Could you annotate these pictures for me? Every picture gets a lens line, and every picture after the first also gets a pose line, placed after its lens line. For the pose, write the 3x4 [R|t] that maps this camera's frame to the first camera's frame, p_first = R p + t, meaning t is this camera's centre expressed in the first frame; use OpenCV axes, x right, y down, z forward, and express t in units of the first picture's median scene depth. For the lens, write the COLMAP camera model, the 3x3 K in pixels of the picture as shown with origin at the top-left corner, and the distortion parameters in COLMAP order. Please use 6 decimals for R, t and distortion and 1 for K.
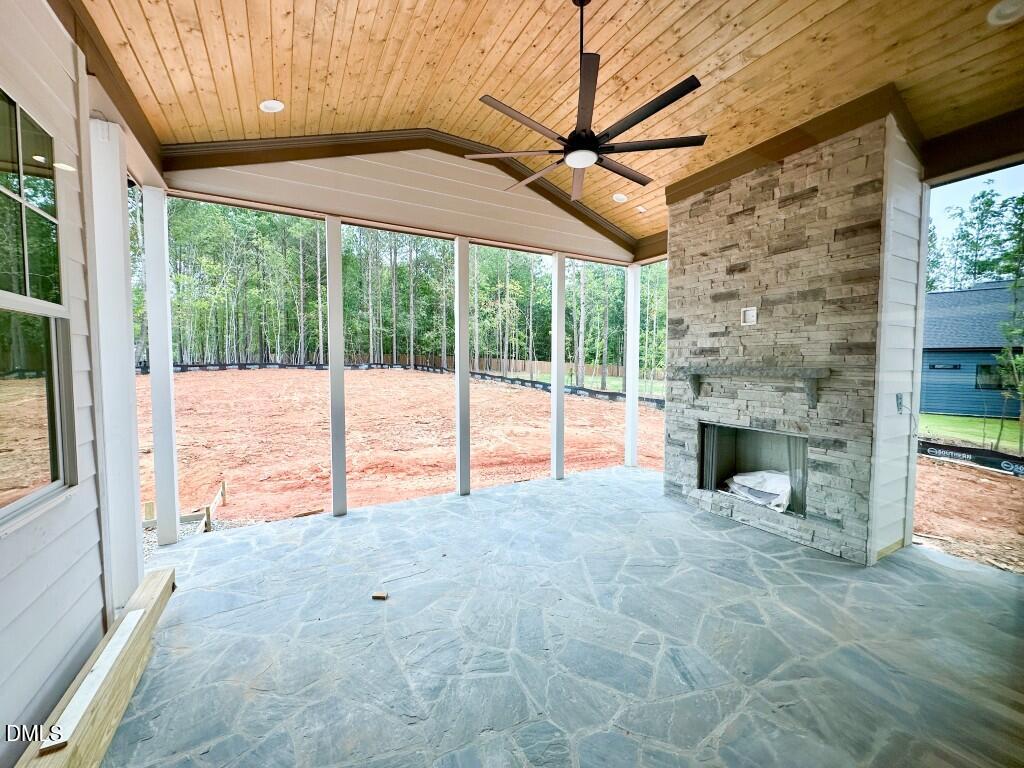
lens RADIAL K [[409.1, 0, 512.6], [0, 409.1, 383.4], [0, 0, 1]] dist [-0.003283, 0.000079]
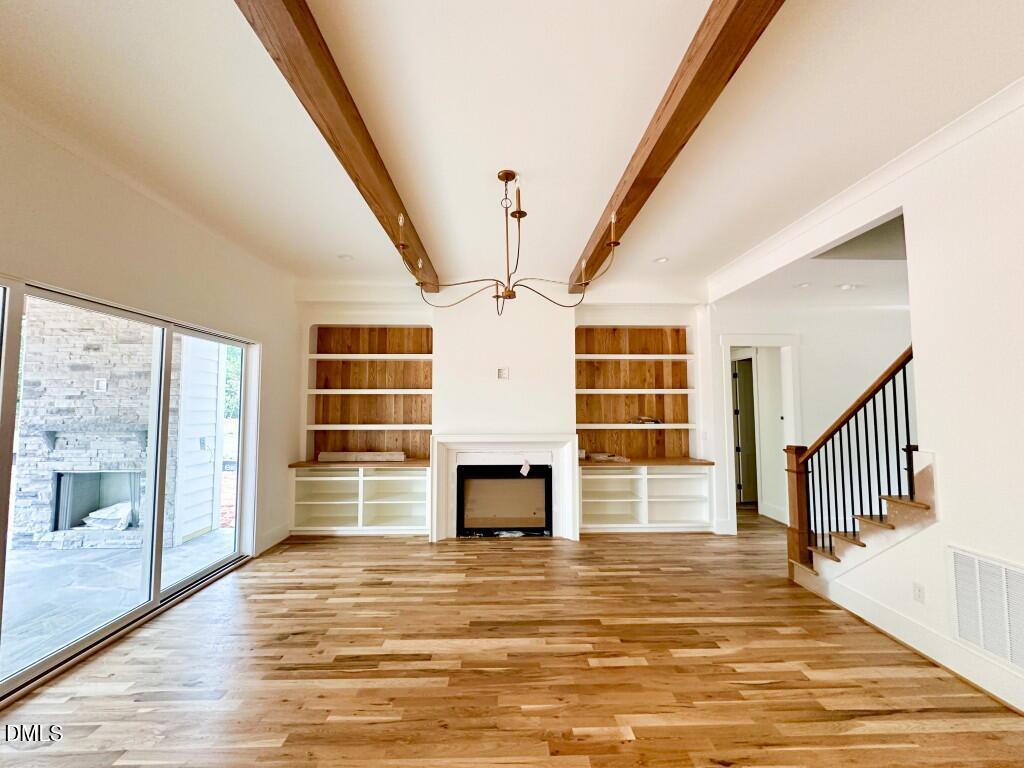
lens RADIAL K [[409.1, 0, 513.6], [0, 409.1, 386.8], [0, 0, 1]] dist [-0.003283, 0.000079]
pose [[0.458858, 0.050520, 0.887072, 0.022135], [0.047316, 0.995576, -0.081175, 0.010095], [-0.887249, 0.079220, 0.454437, -0.722837]]
